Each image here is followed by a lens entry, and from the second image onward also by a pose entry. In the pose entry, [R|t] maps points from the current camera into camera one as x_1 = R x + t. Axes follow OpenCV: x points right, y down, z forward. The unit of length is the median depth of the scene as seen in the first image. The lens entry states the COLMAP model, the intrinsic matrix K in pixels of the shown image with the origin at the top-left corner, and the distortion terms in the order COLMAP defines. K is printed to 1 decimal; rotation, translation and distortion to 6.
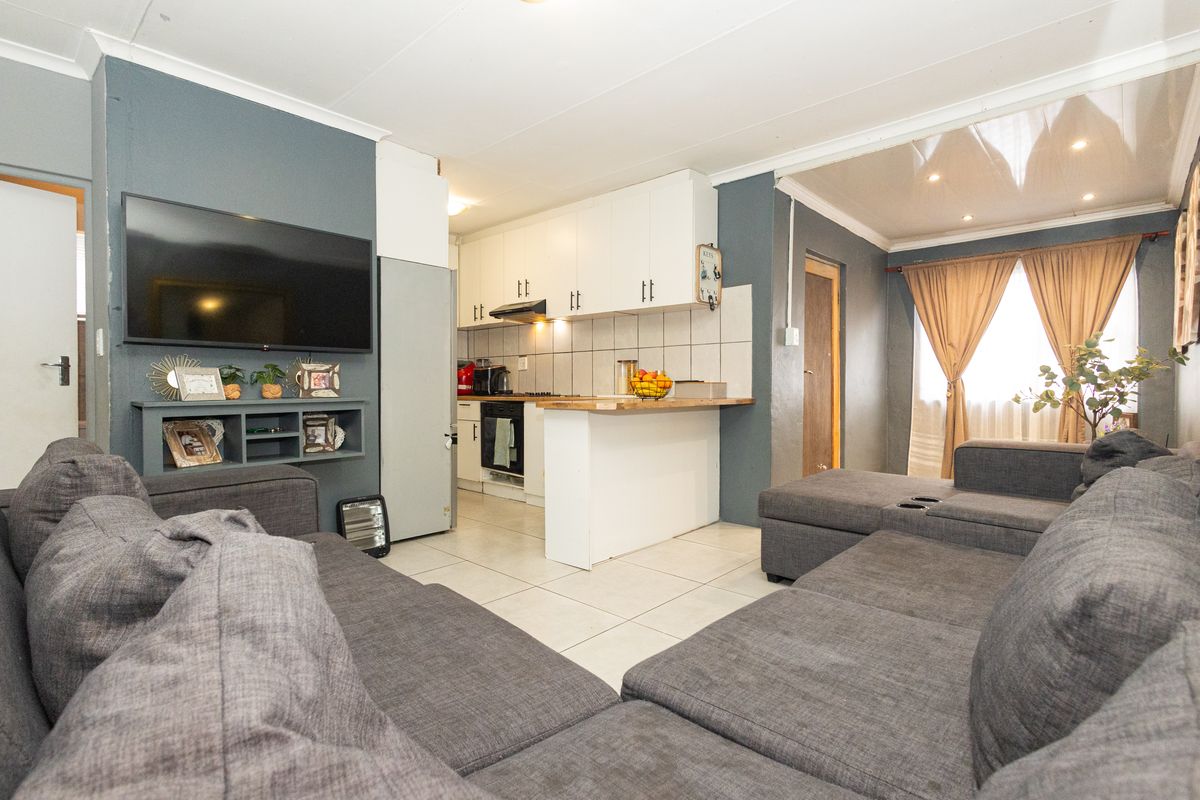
lens RADIAL K [[550.2, 0, 603.5], [0, 550.2, 391.2], [0, 0, 1]] dist [0.003827, 0.000556]
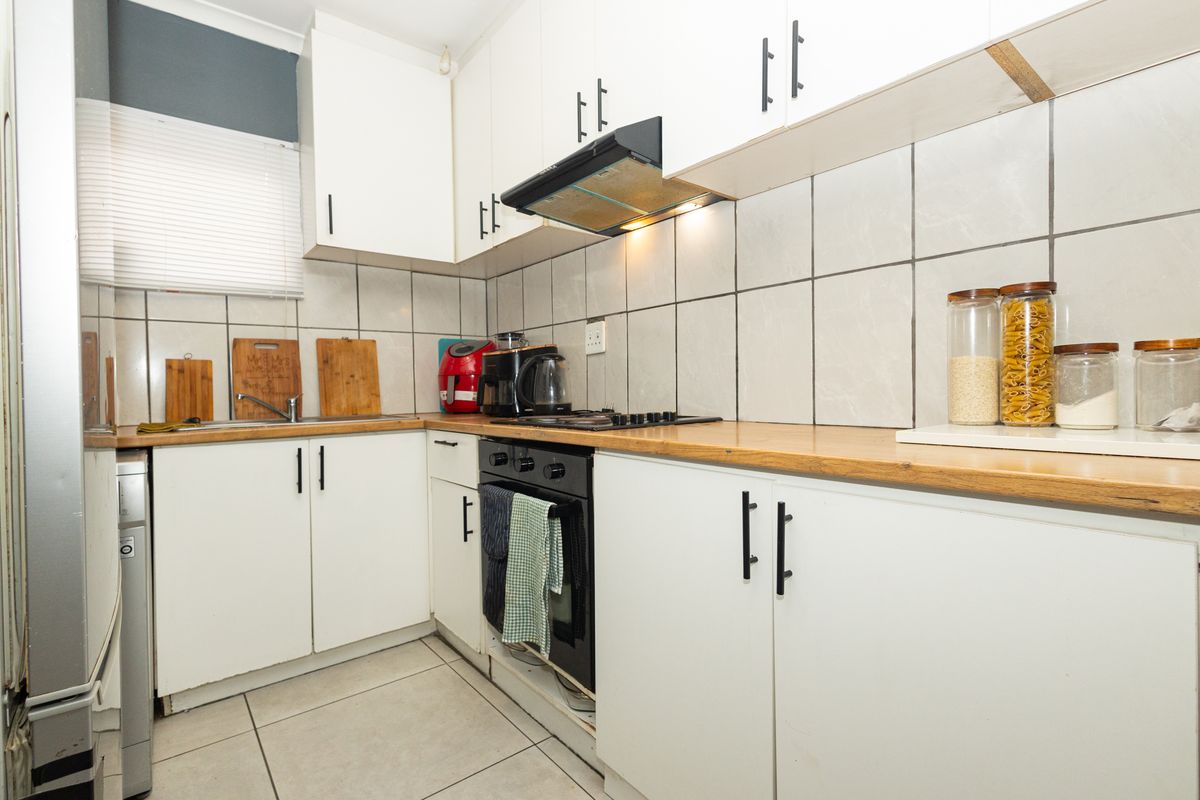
lens RADIAL K [[550.2, 0, 596.7], [0, 550.2, 396.3], [0, 0, 1]] dist [0.003827, 0.000556]
pose [[0.986517, -0.007010, -0.163511, -0.092533], [0.007645, 0.999965, 0.003252, -0.009196], [0.163482, -0.004458, 0.986536, 0.695139]]
